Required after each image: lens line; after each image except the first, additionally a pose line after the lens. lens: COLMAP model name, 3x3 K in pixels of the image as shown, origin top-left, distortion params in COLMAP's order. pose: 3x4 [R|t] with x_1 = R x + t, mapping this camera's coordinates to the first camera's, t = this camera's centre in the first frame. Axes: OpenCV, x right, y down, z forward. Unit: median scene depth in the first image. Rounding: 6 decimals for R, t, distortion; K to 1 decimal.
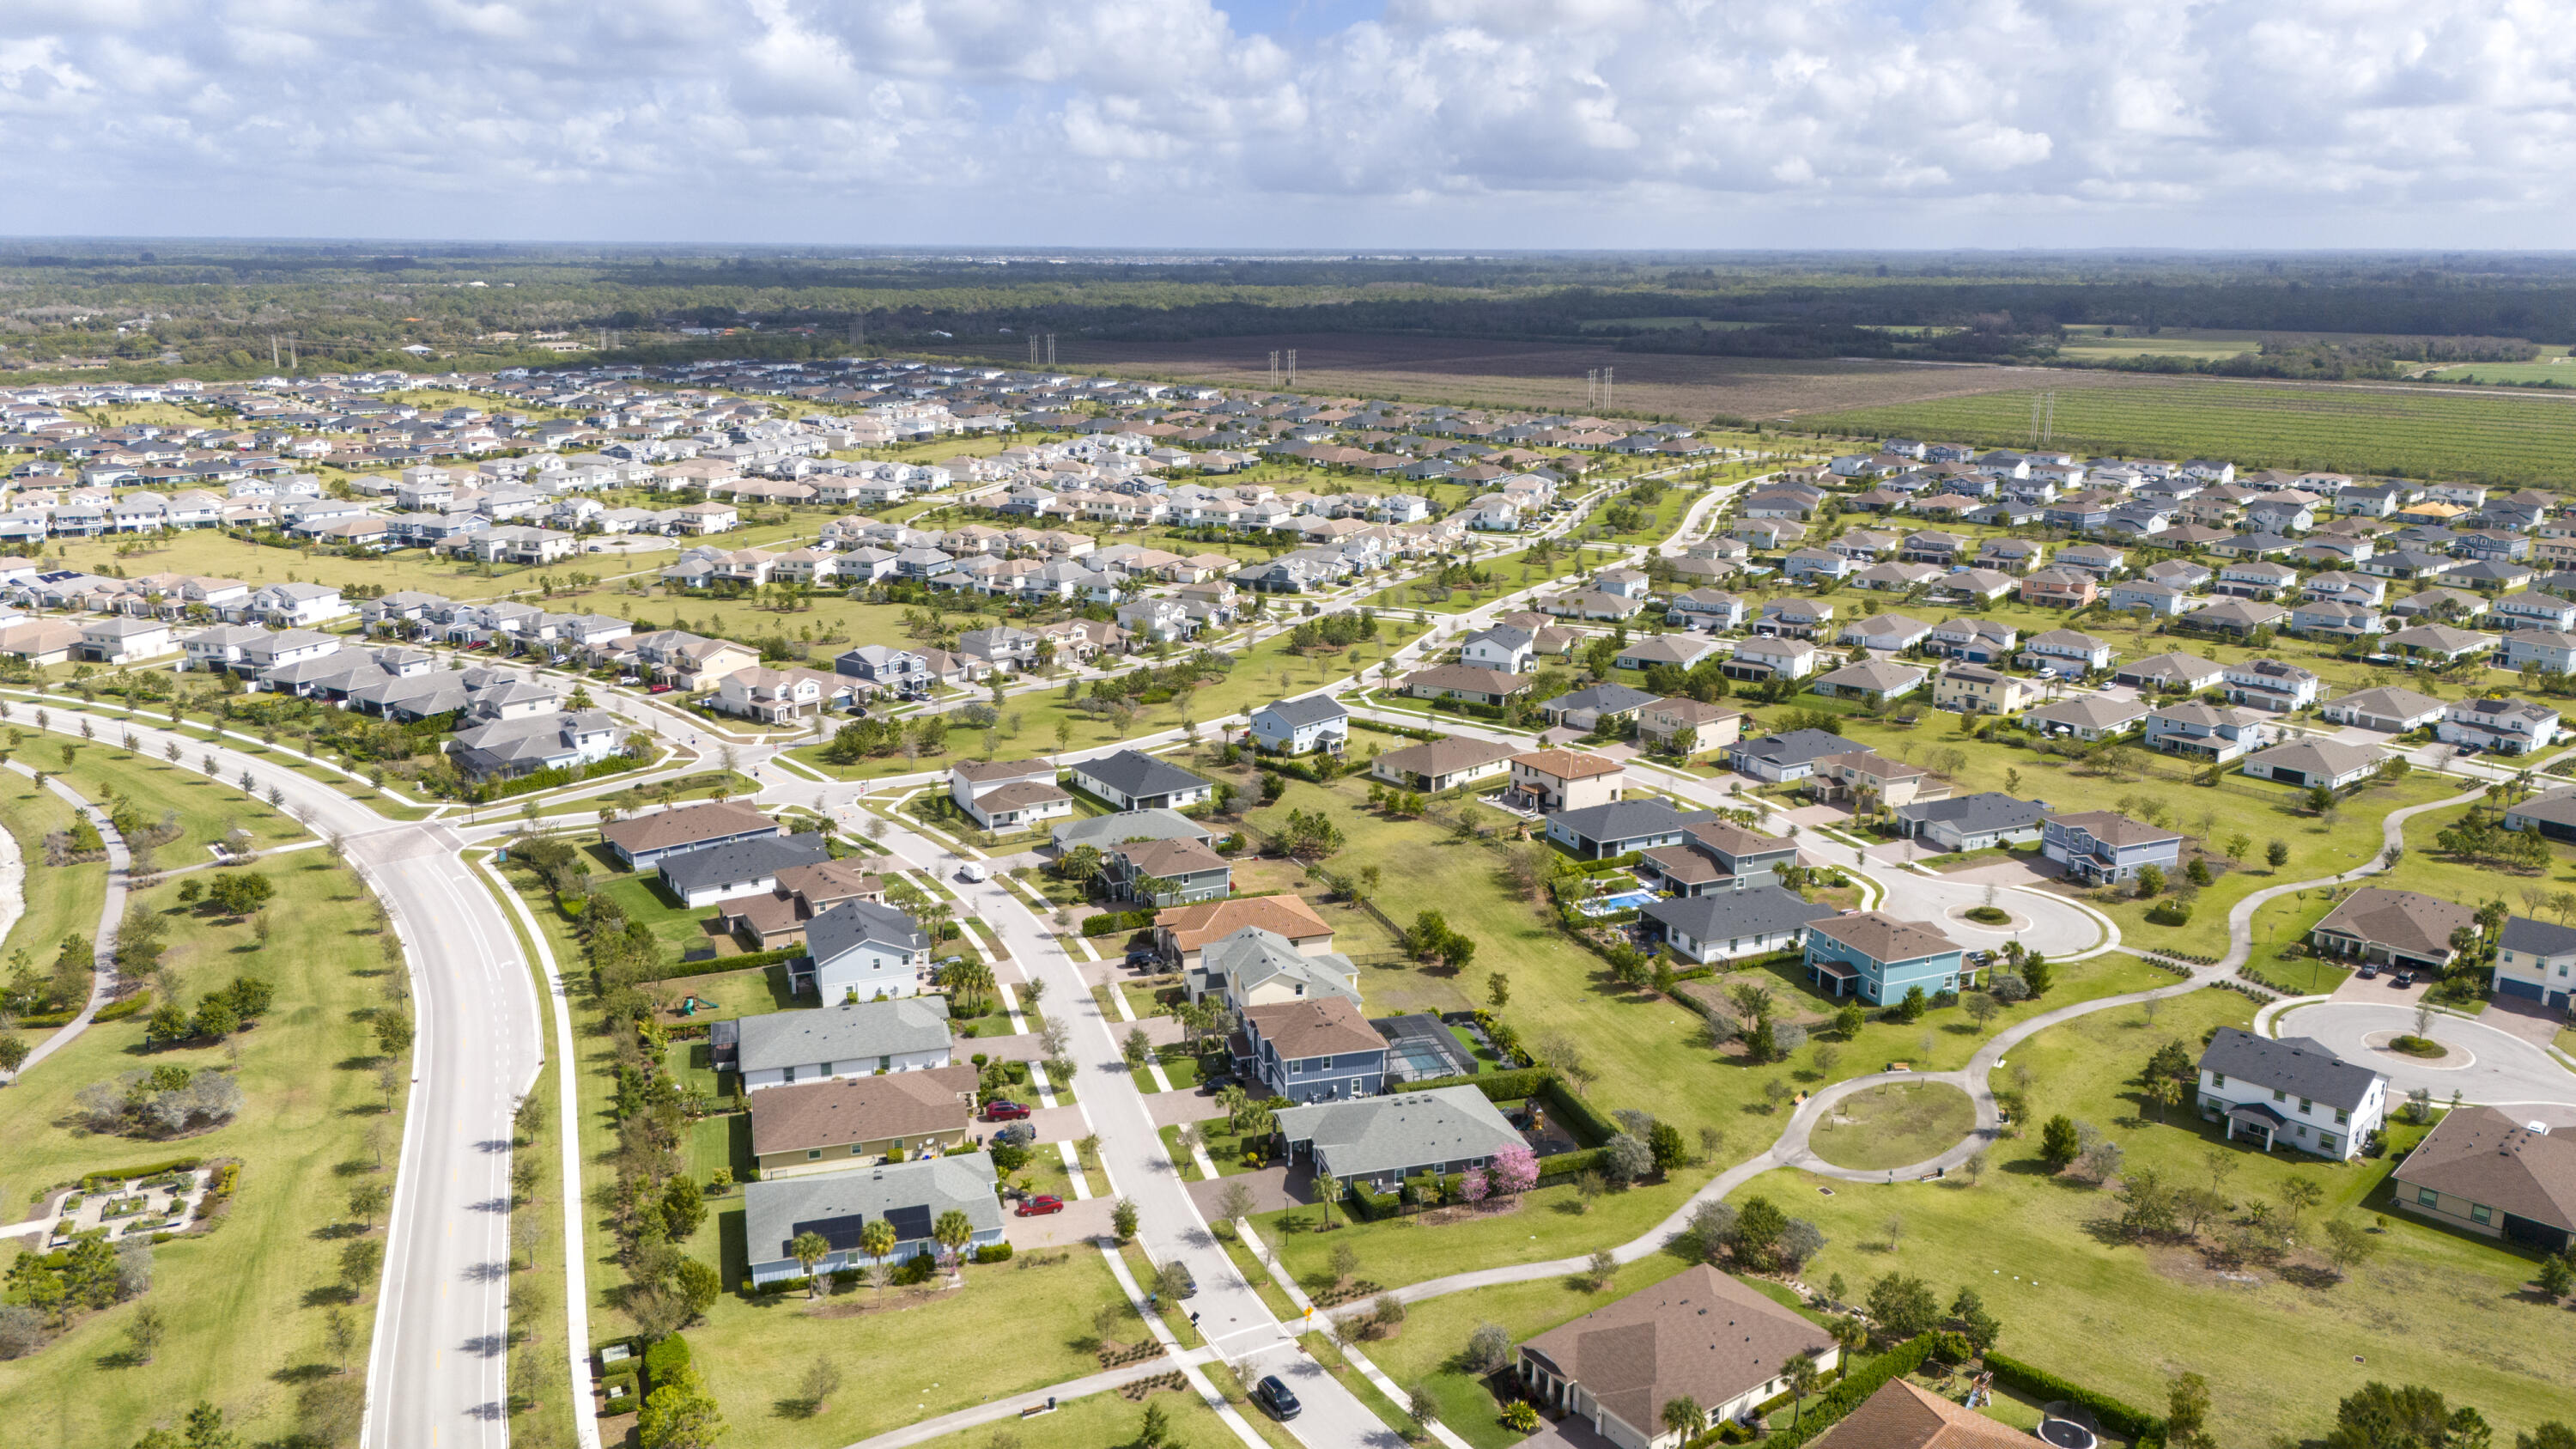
lens RADIAL K [[1885.3, 0, 1290.5], [0, 1885.3, 725.6], [0, 0, 1]] dist [0.082485, -0.084671]
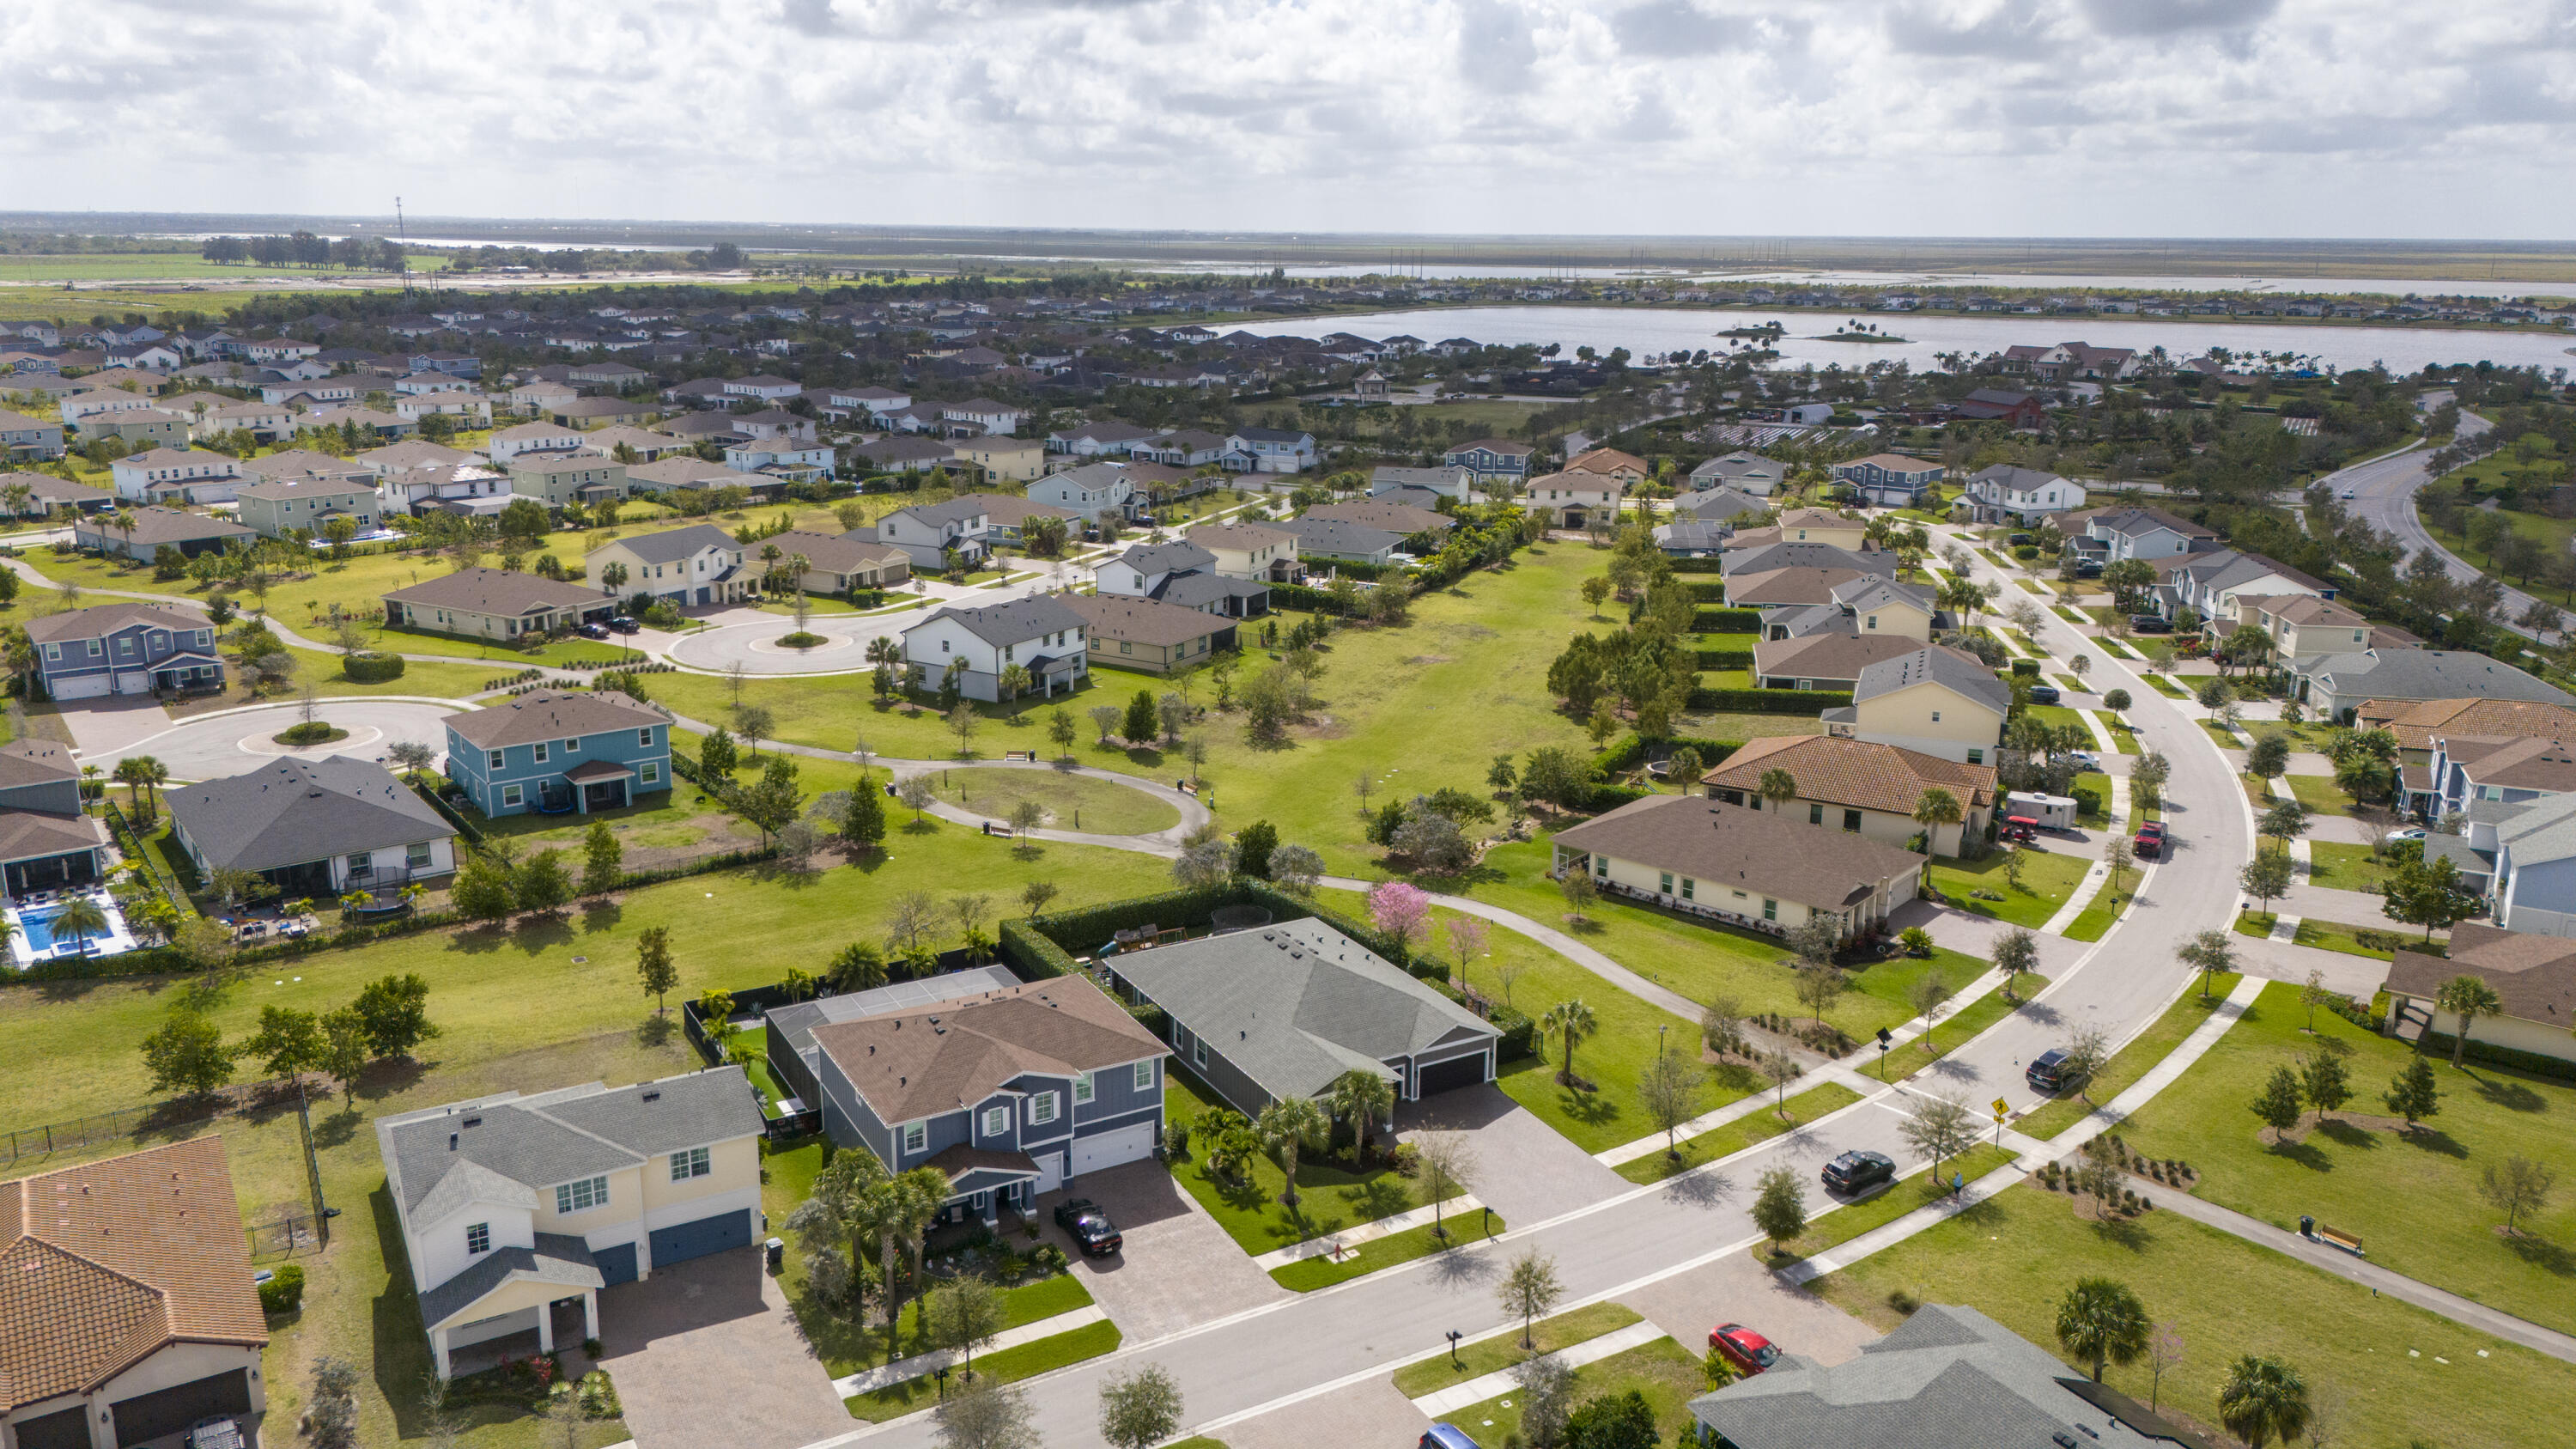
lens RADIAL K [[1885.3, 0, 1290.5], [0, 1885.3, 725.6], [0, 0, 1]] dist [0.082485, -0.084671]
pose [[-0.235889, -0.255492, 0.937593, -0.412986], [0.229705, 0.922819, 0.309257, -0.037908], [-0.944242, 0.288320, -0.158995, 0.964425]]
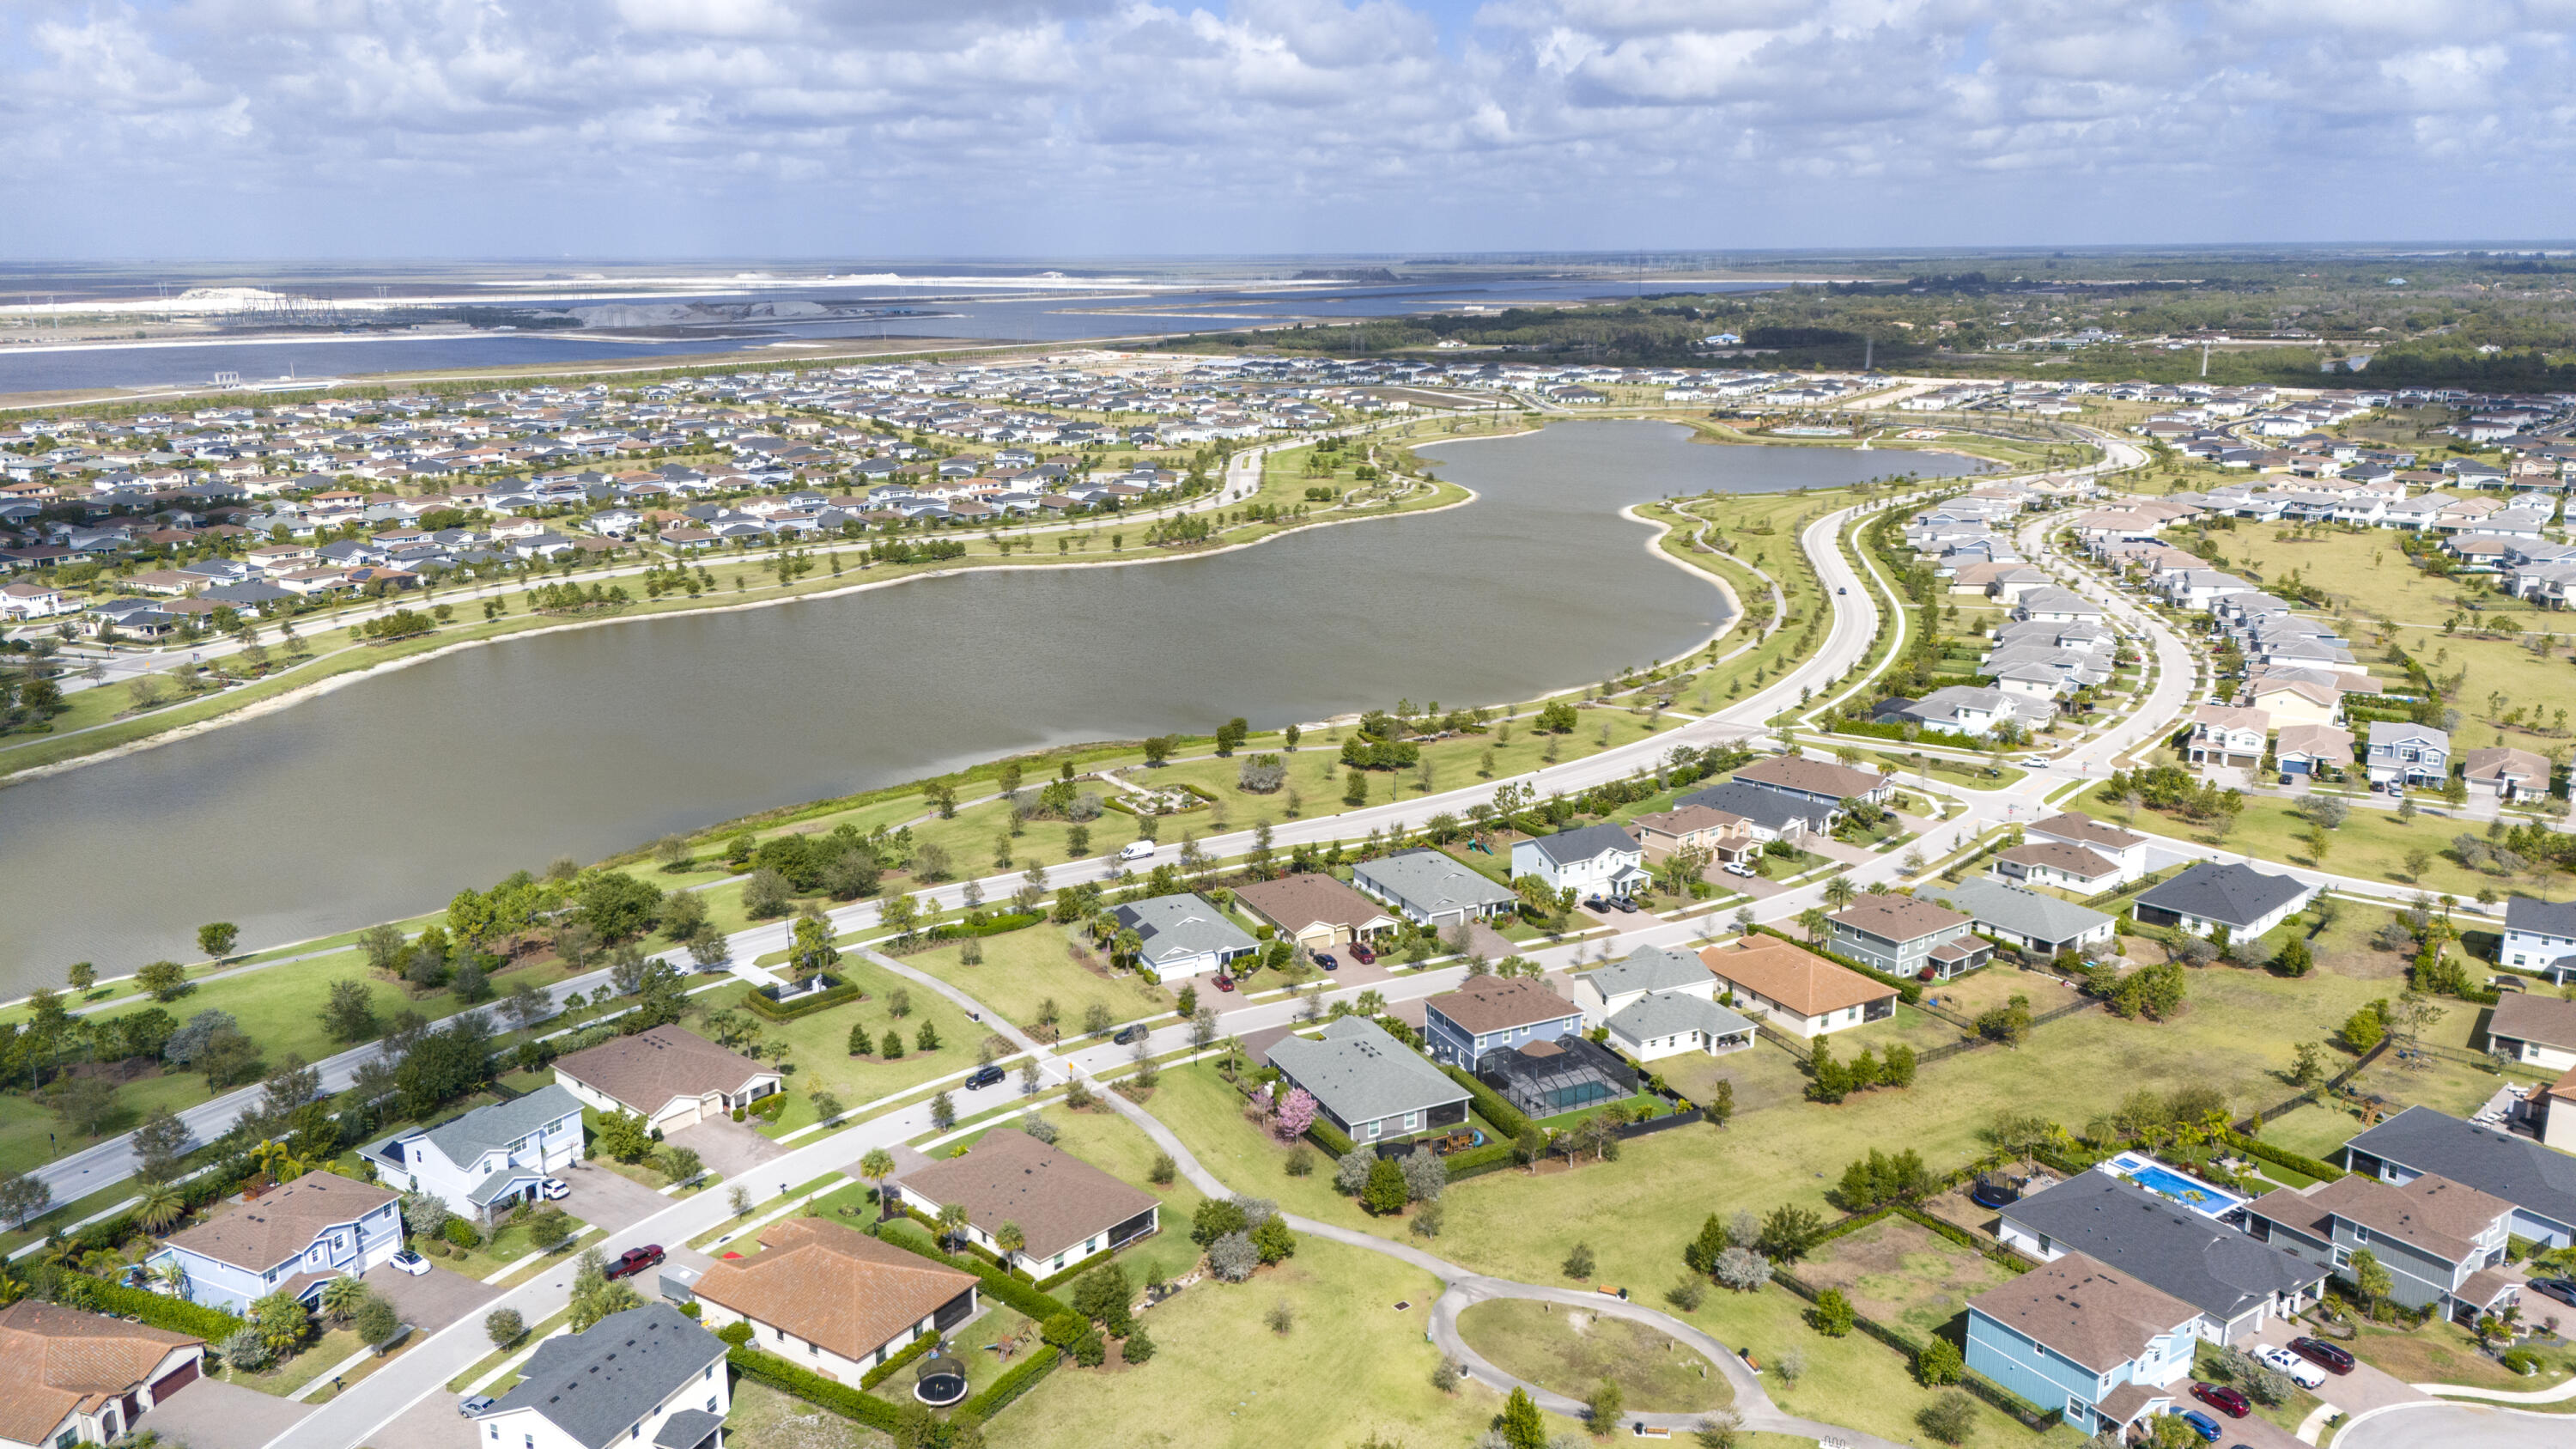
lens RADIAL K [[1871.2, 0, 1288.0], [0, 1871.2, 724.5], [0, 0, 1]] dist [0.128354, -0.203983]
pose [[0.167352, 0.233556, -0.957834, 0.948257], [-0.236183, 0.952742, 0.191049, -0.160230], [0.957189, 0.194251, 0.214605, 0.616680]]
